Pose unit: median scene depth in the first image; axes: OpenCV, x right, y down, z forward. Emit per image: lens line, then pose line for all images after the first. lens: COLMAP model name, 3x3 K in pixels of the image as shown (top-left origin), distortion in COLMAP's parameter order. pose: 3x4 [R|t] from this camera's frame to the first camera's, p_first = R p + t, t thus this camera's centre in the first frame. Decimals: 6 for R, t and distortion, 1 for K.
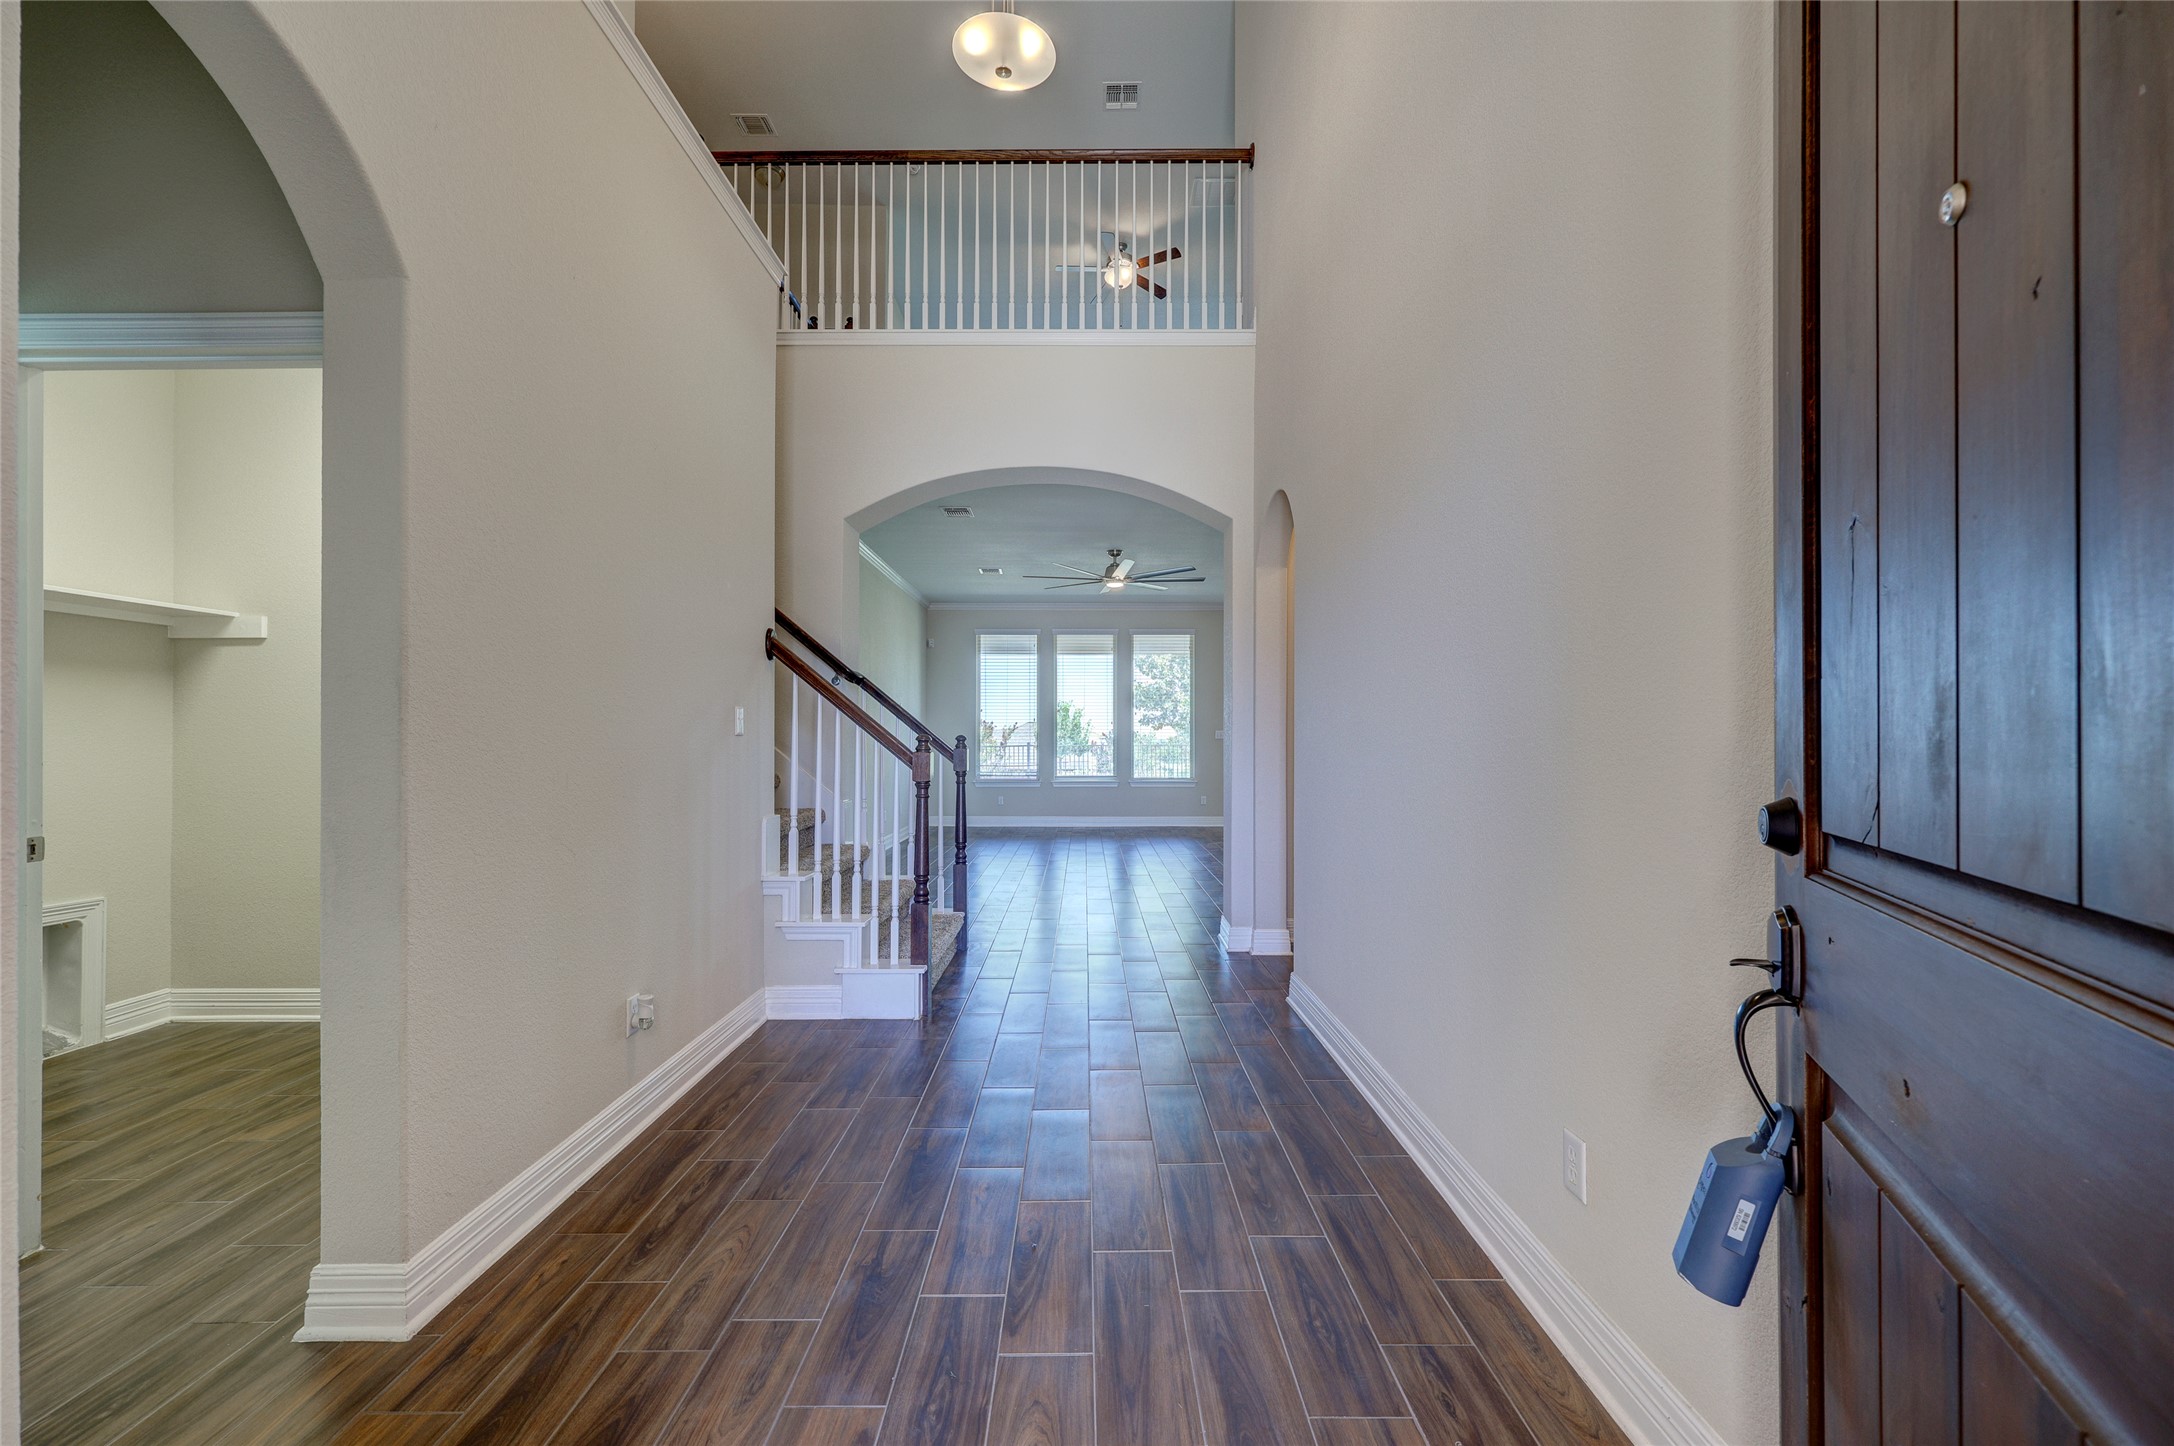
lens RADIAL K [[873.2, 0, 1105.7], [0, 873.2, 728.6], [0, 0, 1]] dist [-0.003416, -0.000079]
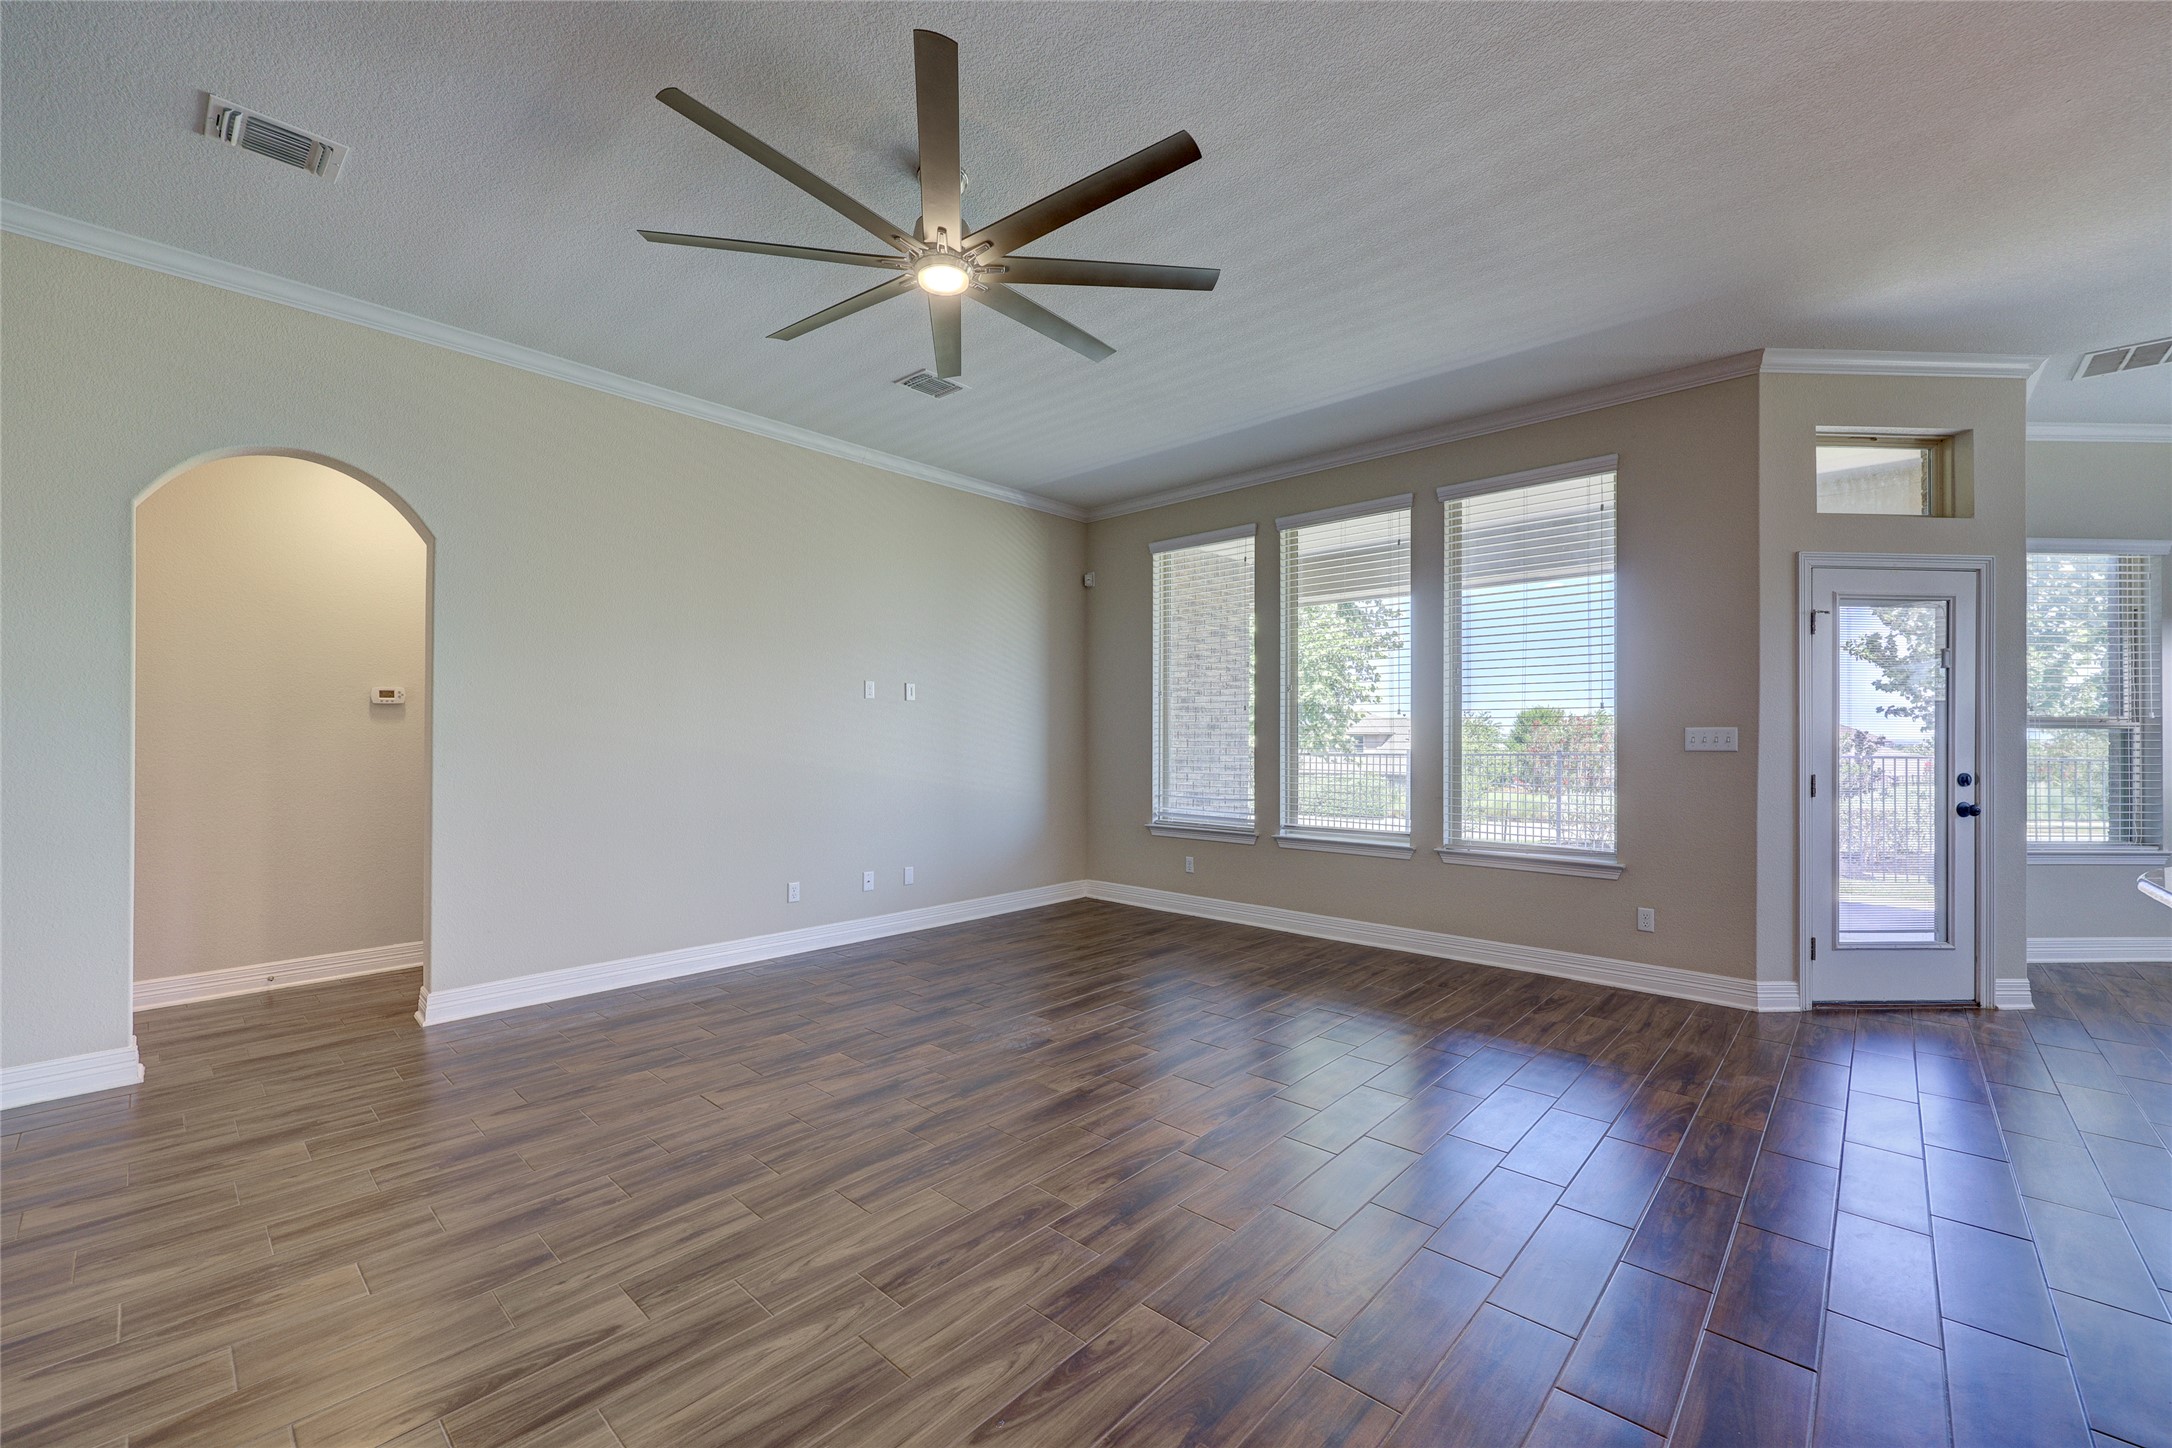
lens RADIAL K [[867.7, 0, 1089.8], [0, 867.7, 734.5], [0, 0, 1]] dist [-0.000930, 0.000024]
pose [[0.721274, -0.001111, -0.692649, 1.020002], [0.005222, 0.999979, 0.003834, 0.014619], [0.692630, -0.006382, 0.721265, 3.018893]]
